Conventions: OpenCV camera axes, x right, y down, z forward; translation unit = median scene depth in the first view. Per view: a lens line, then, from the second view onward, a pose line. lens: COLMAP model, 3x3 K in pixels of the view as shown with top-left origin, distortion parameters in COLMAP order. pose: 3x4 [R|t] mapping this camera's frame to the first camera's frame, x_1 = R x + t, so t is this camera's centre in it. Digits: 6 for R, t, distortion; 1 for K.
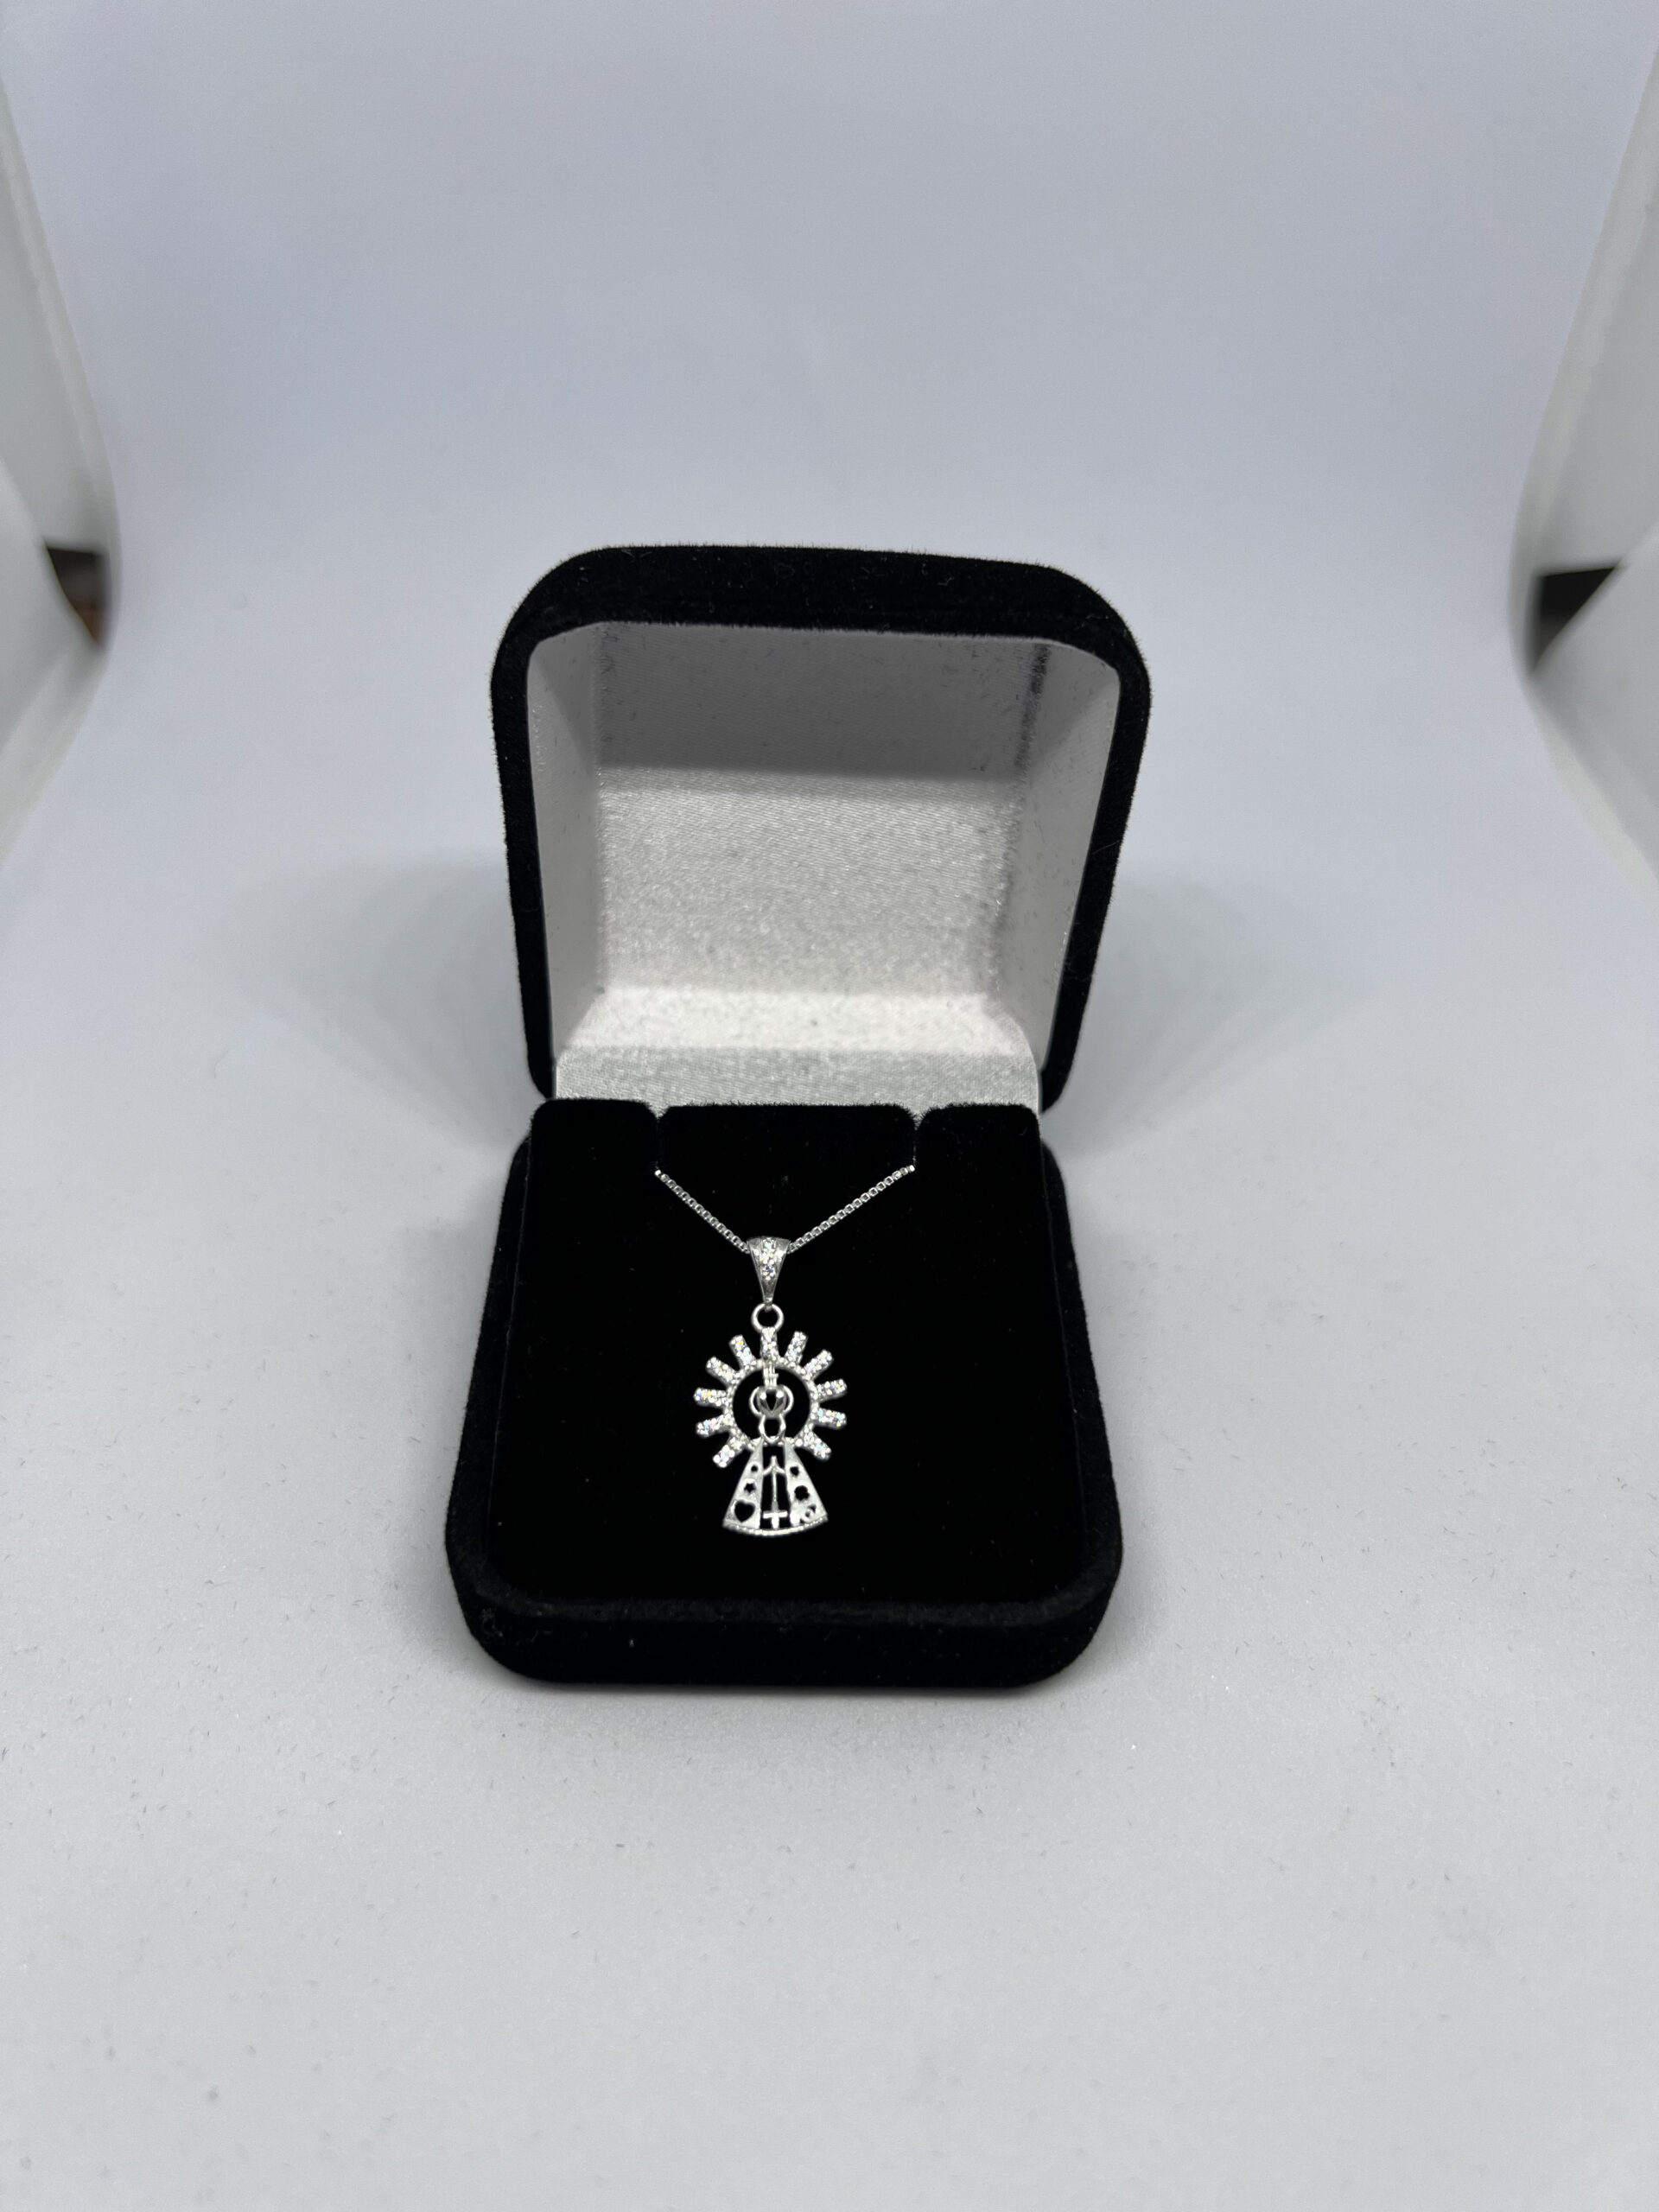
lens RADIAL K [[1667.2, 0, 829.5], [0, 1667.2, 1106.0], [0, 0, 1]] dist [0.002878, 0.001915]
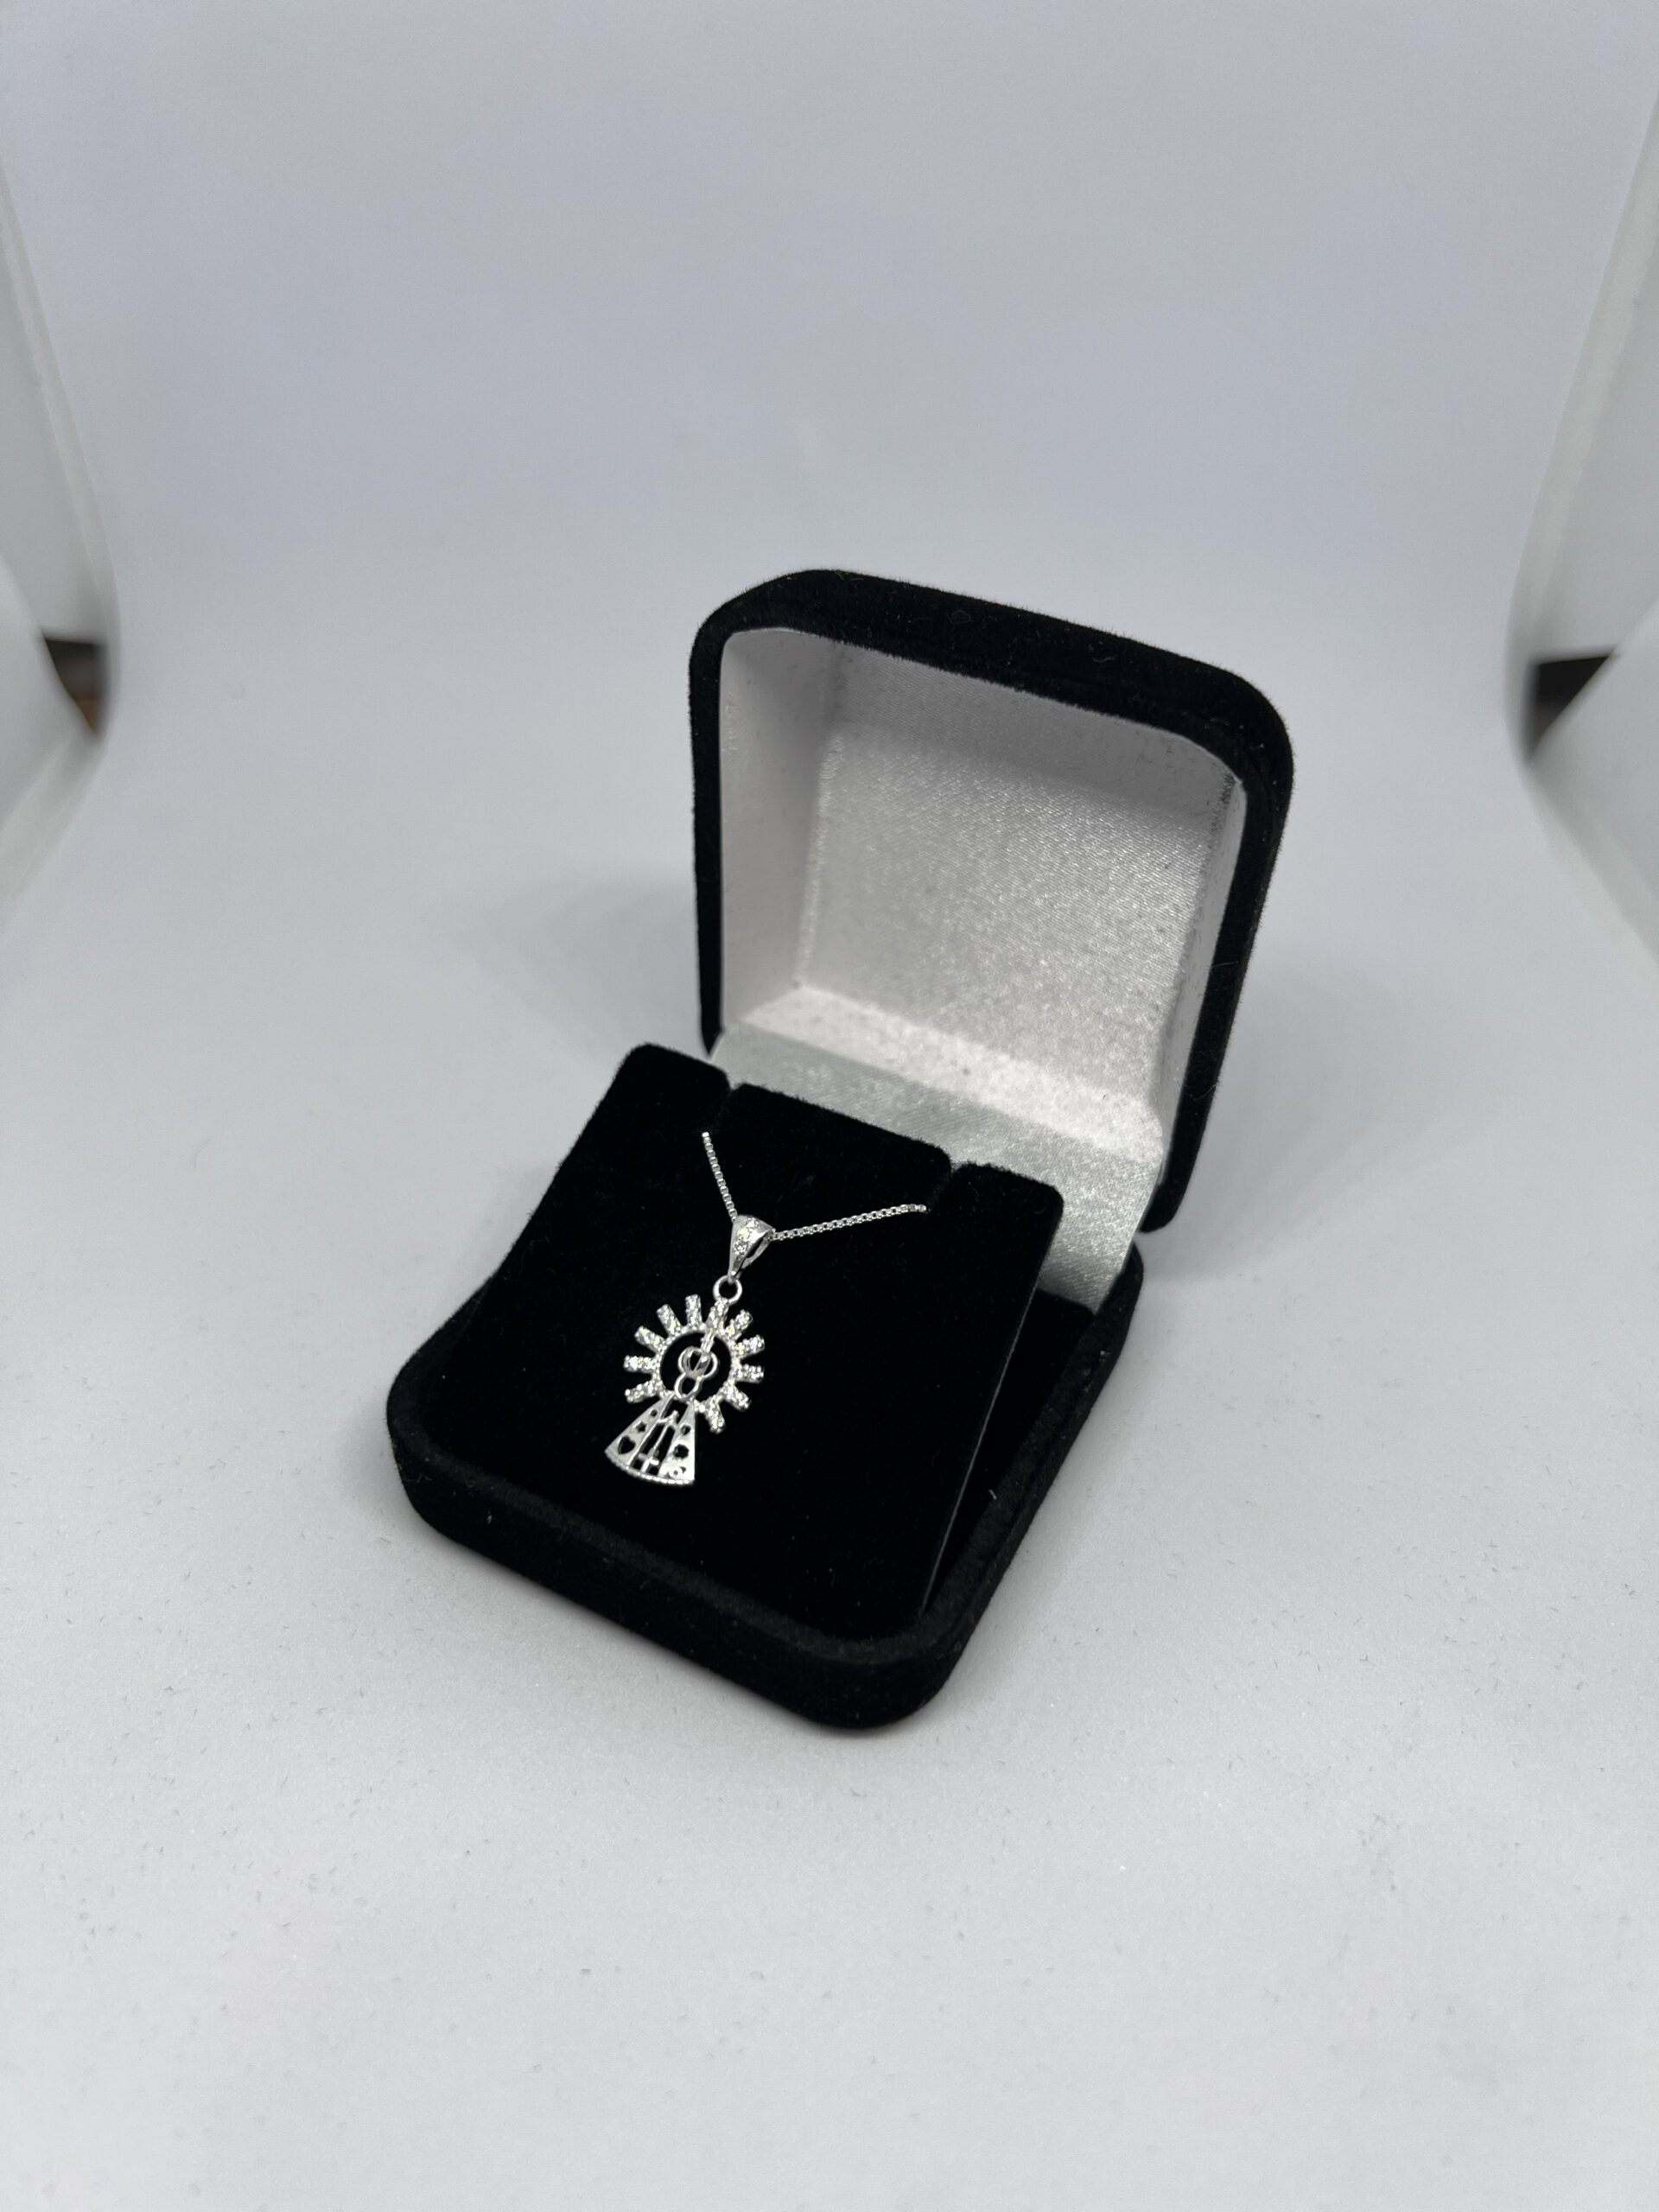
lens RADIAL K [[1667.2, 0, 829.5], [0, 1667.2, 1106.0], [0, 0, 1]] dist [0.002878, 0.001915]
pose [[0.883292, 0.303158, -0.357617, 0.299271], [-0.324981, 0.945720, -0.000980, -0.001922], [0.337908, 0.117084, 0.933868, 0.022455]]
